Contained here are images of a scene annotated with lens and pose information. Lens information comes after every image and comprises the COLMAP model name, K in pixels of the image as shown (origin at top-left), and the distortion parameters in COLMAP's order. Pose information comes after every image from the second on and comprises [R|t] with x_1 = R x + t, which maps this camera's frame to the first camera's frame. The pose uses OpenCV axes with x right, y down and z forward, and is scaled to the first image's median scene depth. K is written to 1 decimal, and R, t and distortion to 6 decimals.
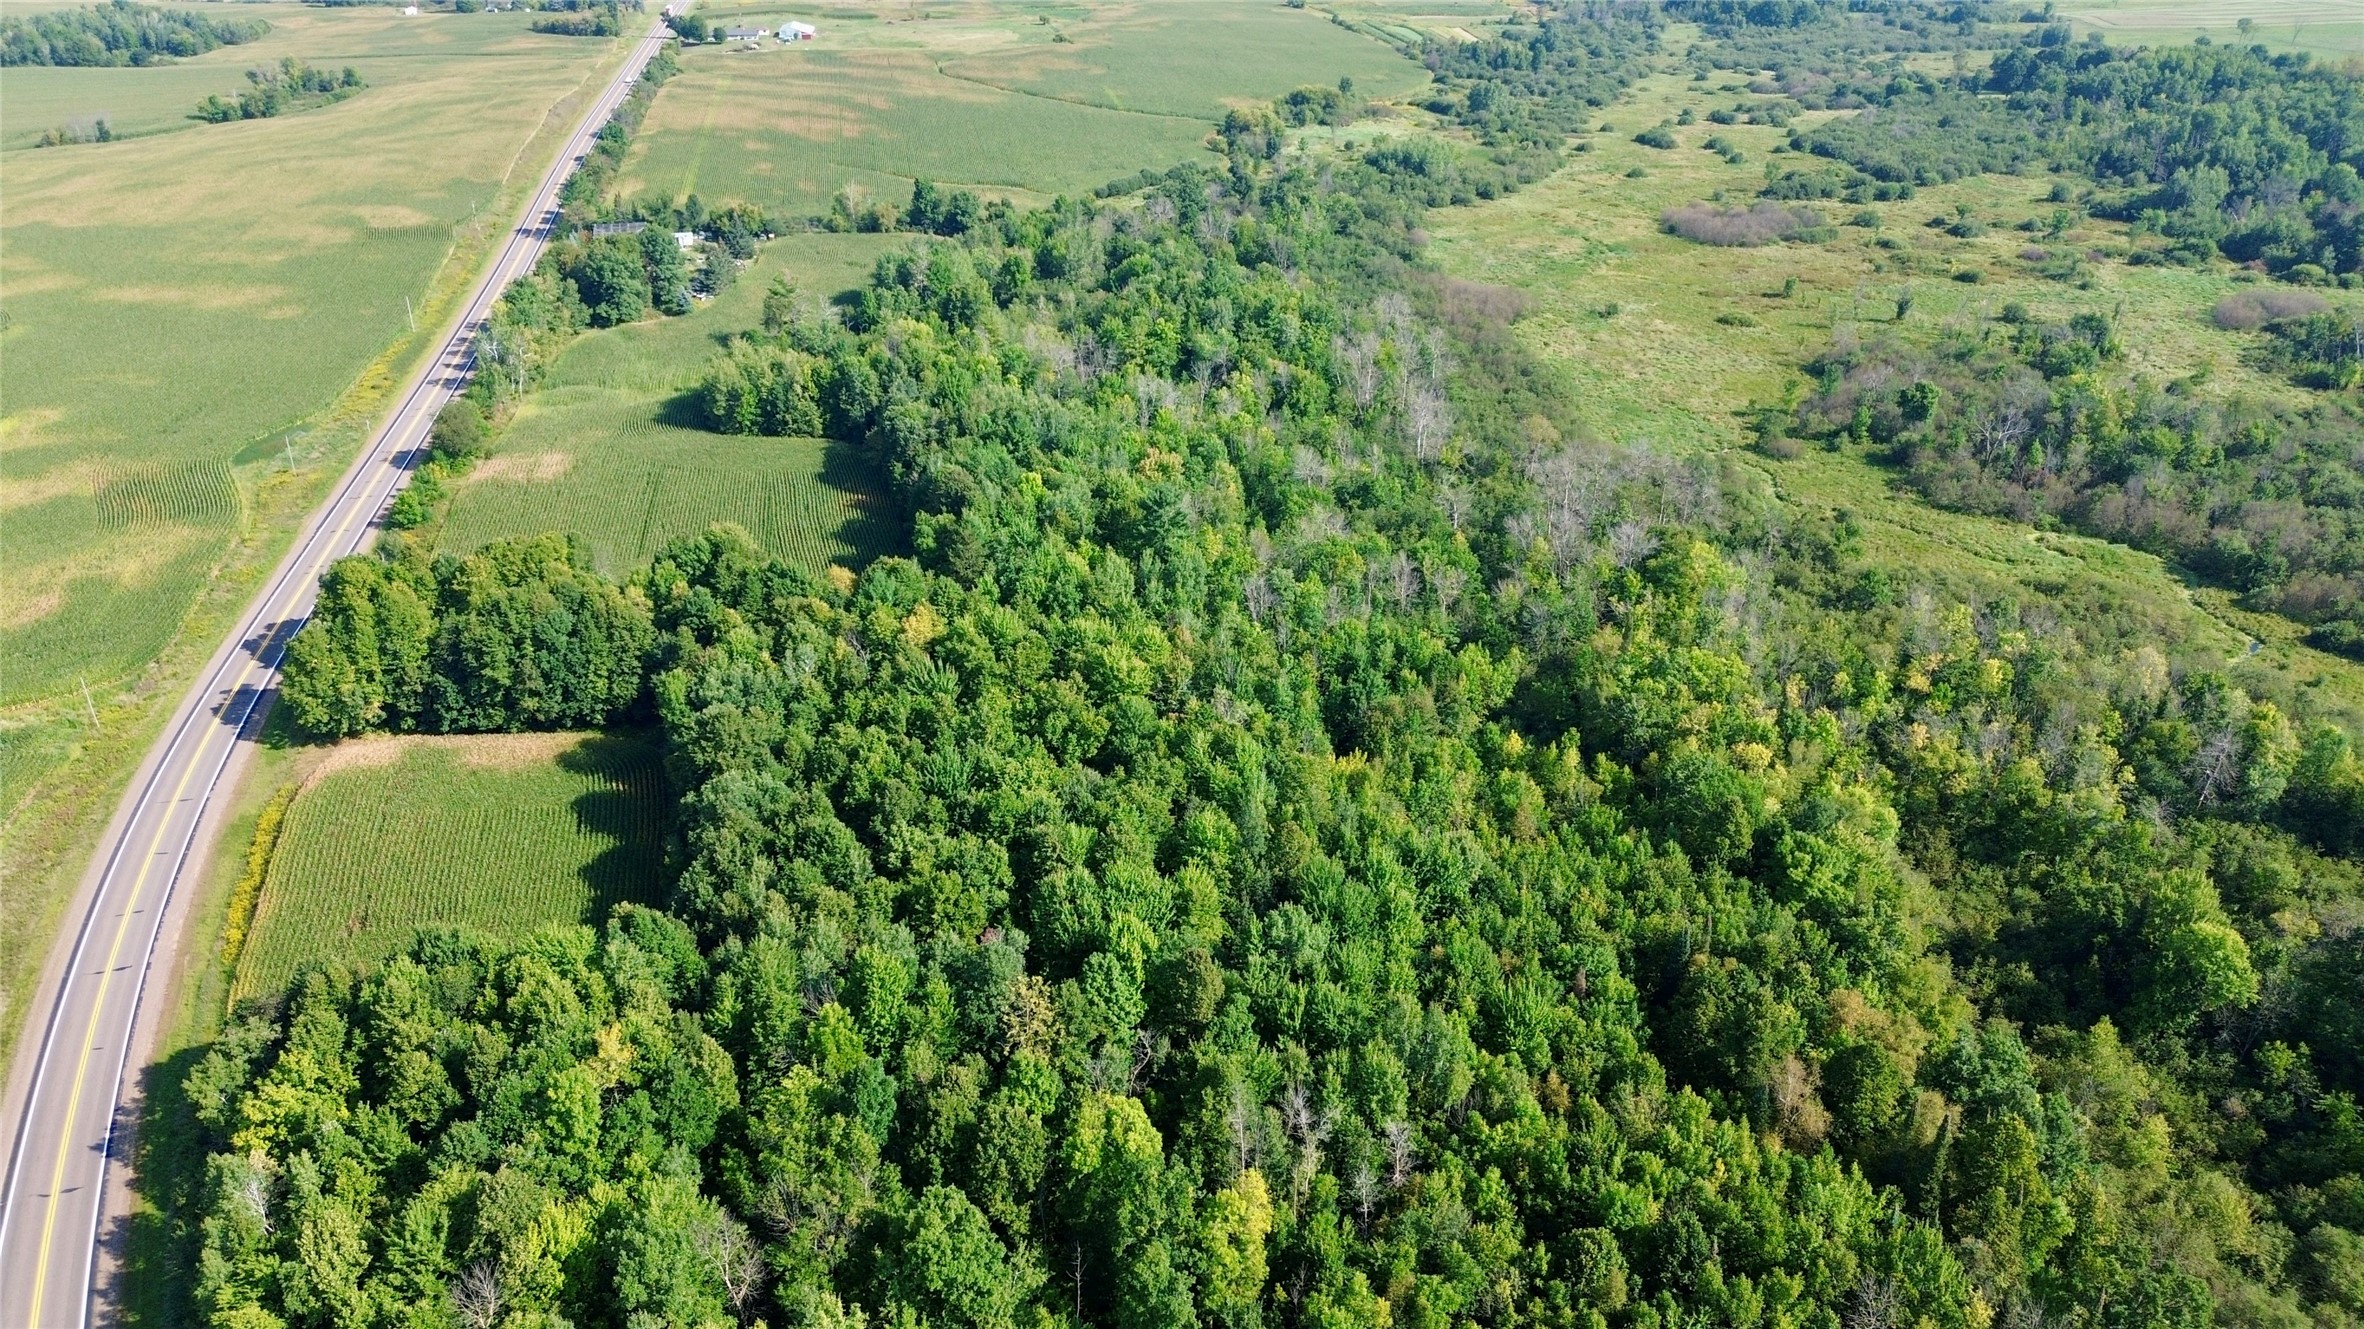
lens RADIAL K [[1674.2, 0, 1175.7], [0, 1674.2, 670.6], [0, 0, 1]] dist [0.073209, -0.070399]
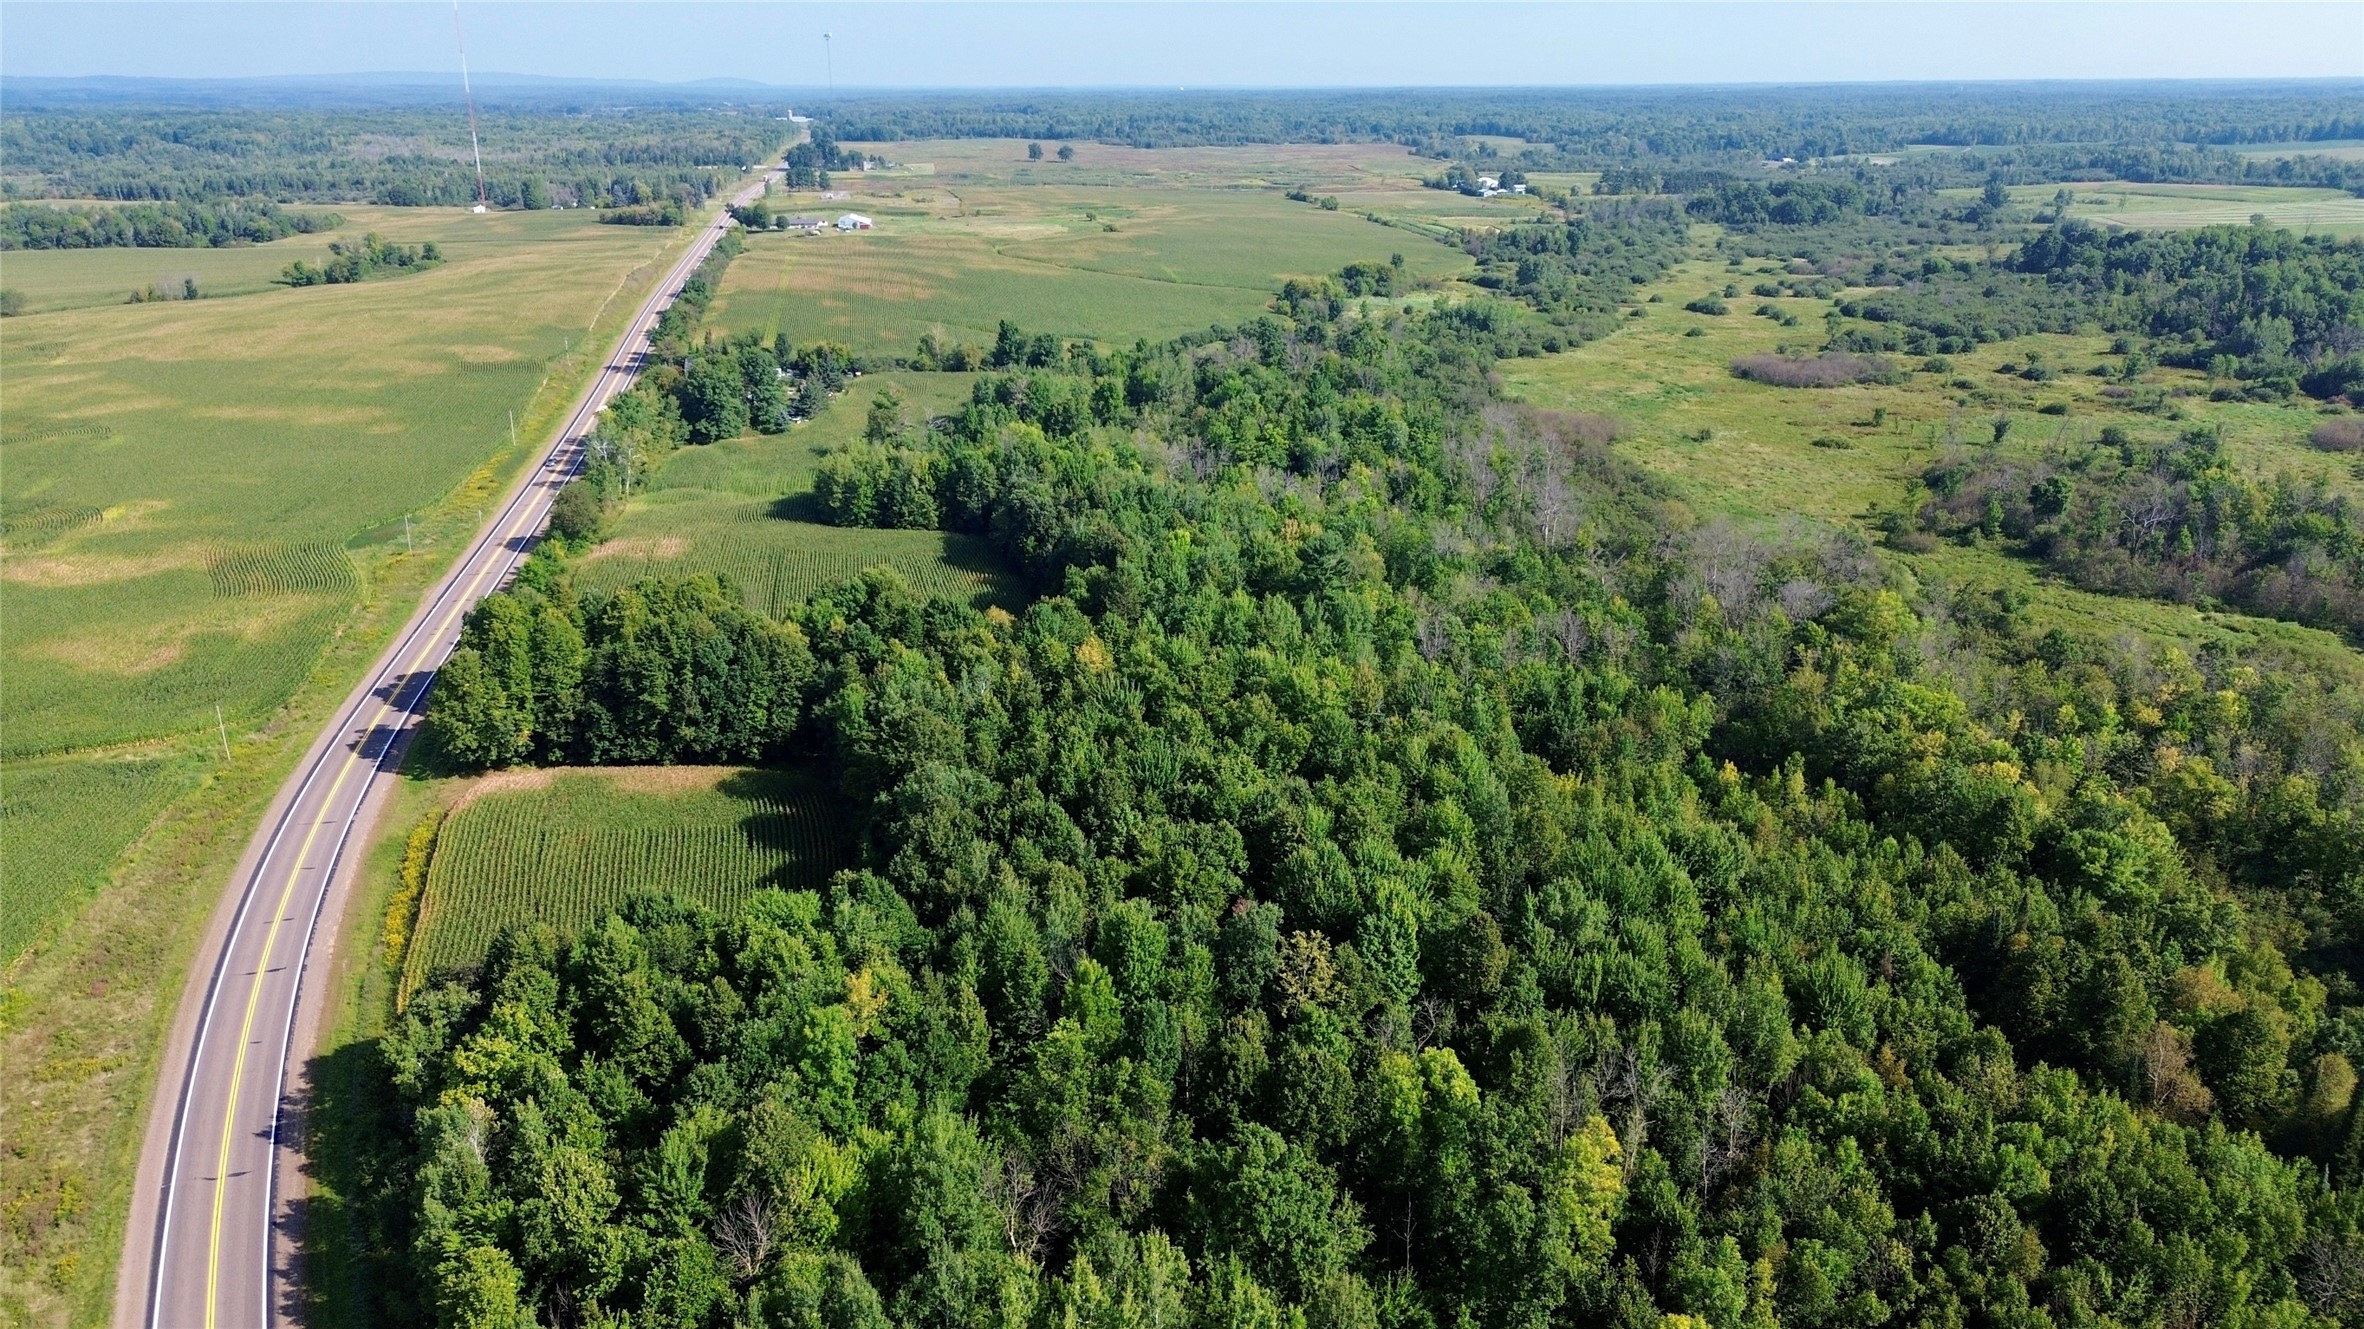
lens RADIAL K [[1674.2, 0, 1173.4], [0, 1674.2, 665.7], [0, 0, 1]] dist [0.073209, -0.070399]
pose [[0.999995, 0.003061, 0.000673, -0.101736], [-0.002942, 0.990911, -0.134487, 0.102434], [-0.001079, 0.134484, 0.990915, 0.049501]]
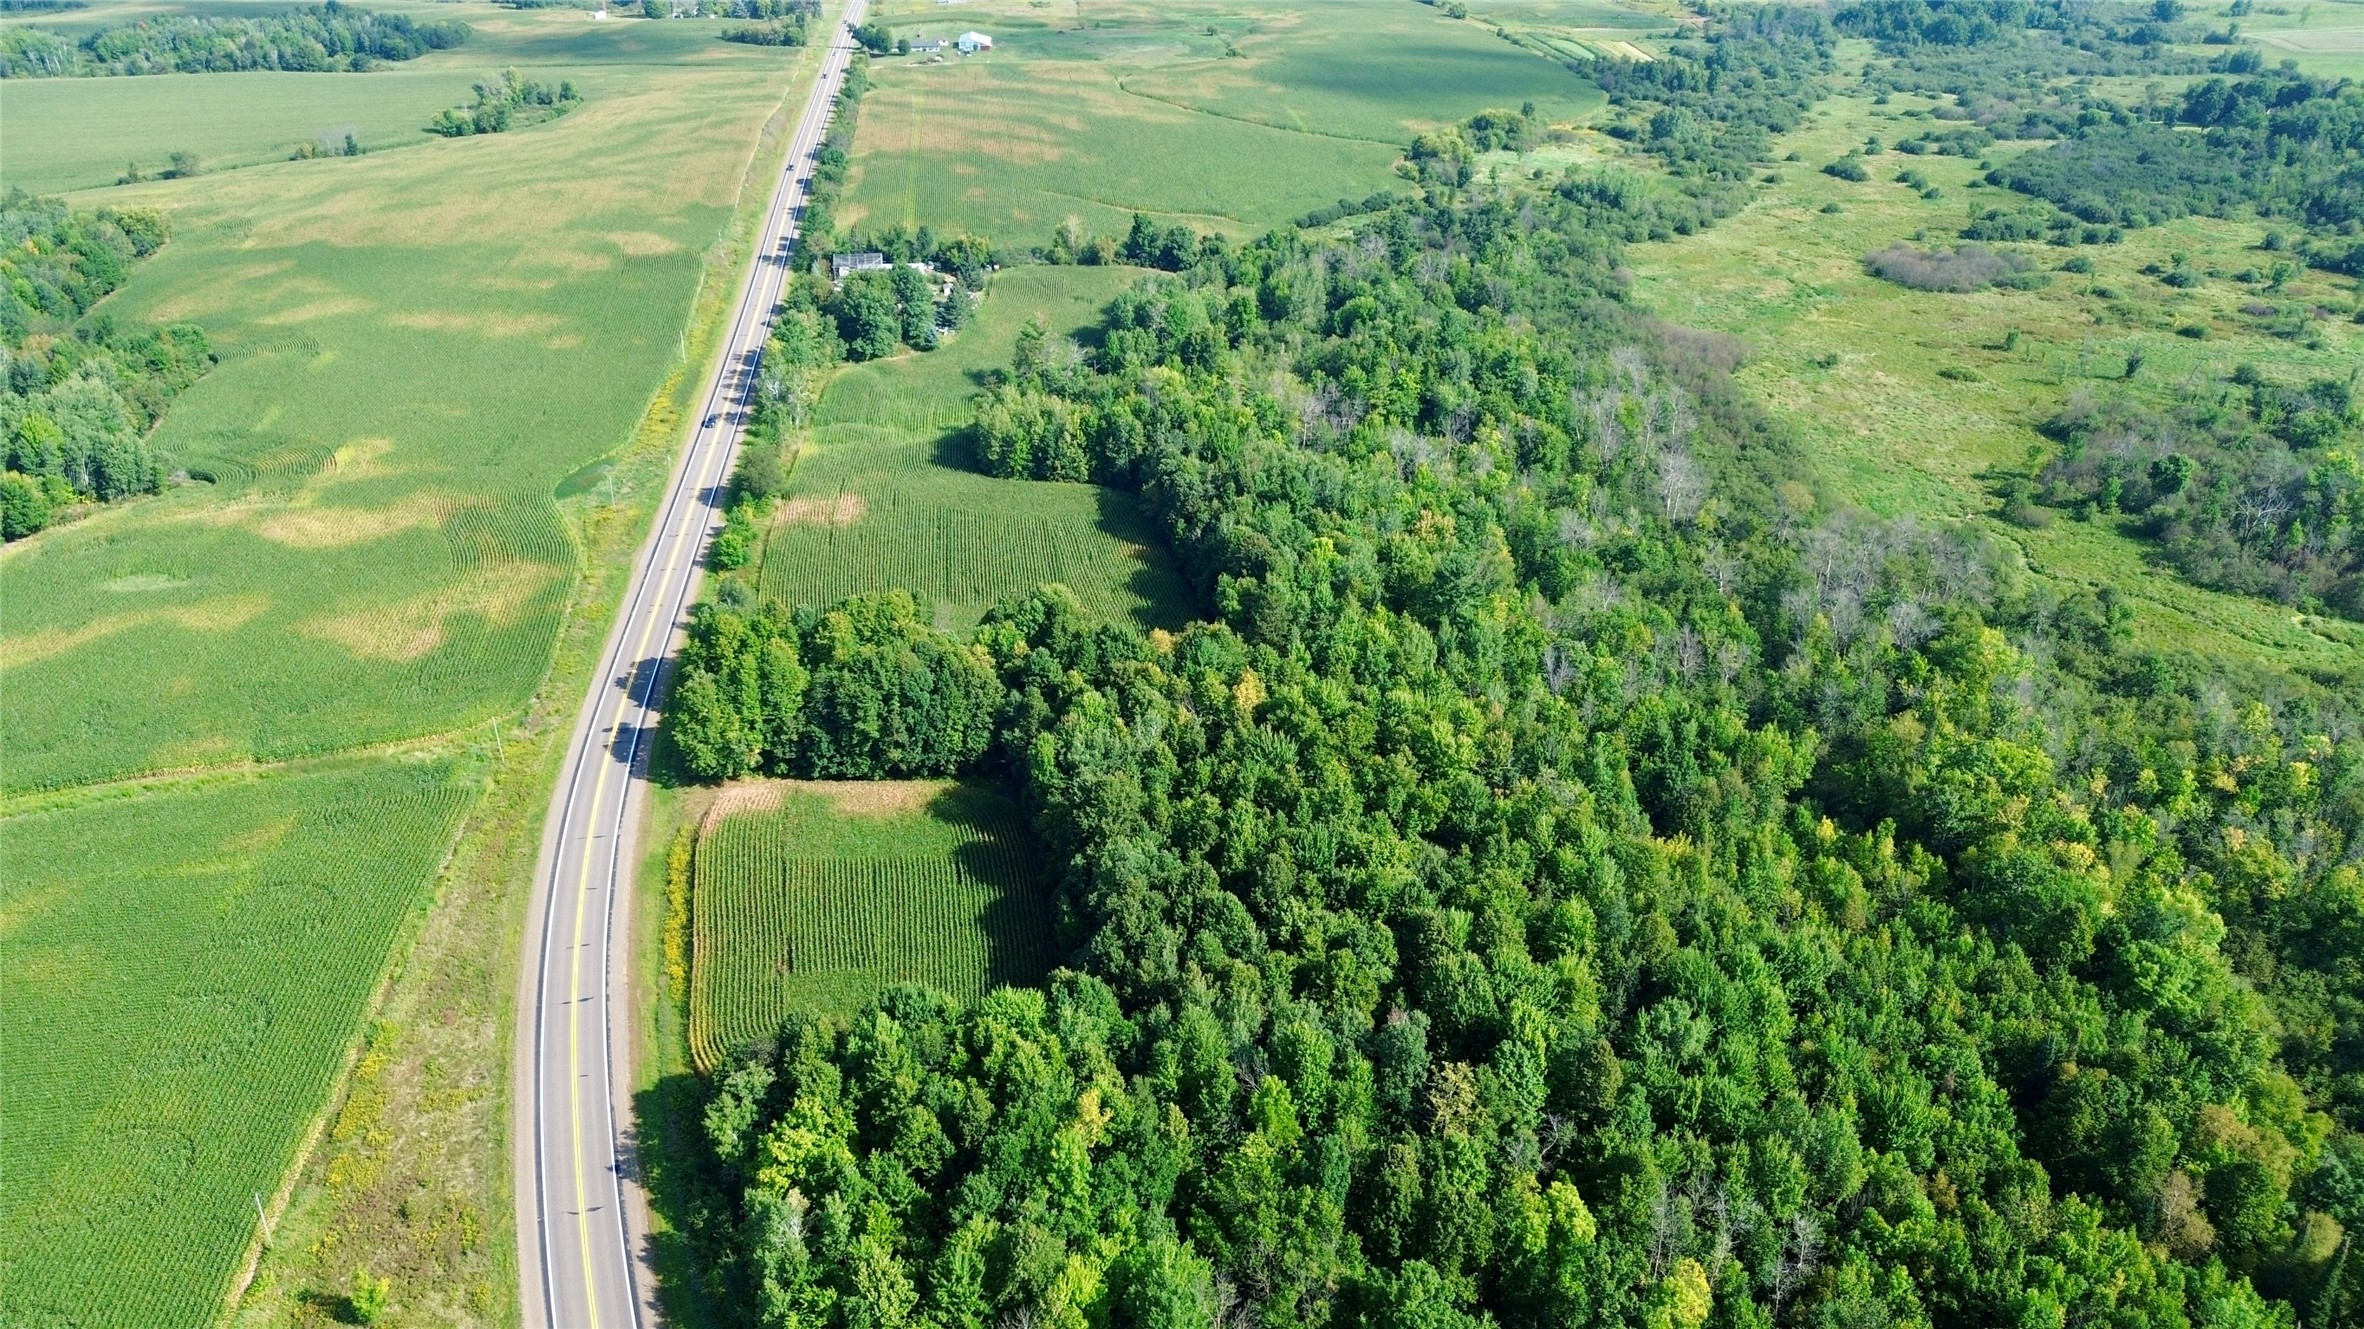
lens RADIAL K [[1674.2, 0, 1169.6], [0, 1674.2, 661.1], [0, 0, 1]] dist [0.073209, -0.070399]
pose [[0.998088, 0.031522, -0.053158, -0.140413], [-0.031153, 0.999485, 0.007754, -0.051426], [0.053375, -0.006083, 0.998556, -0.065414]]
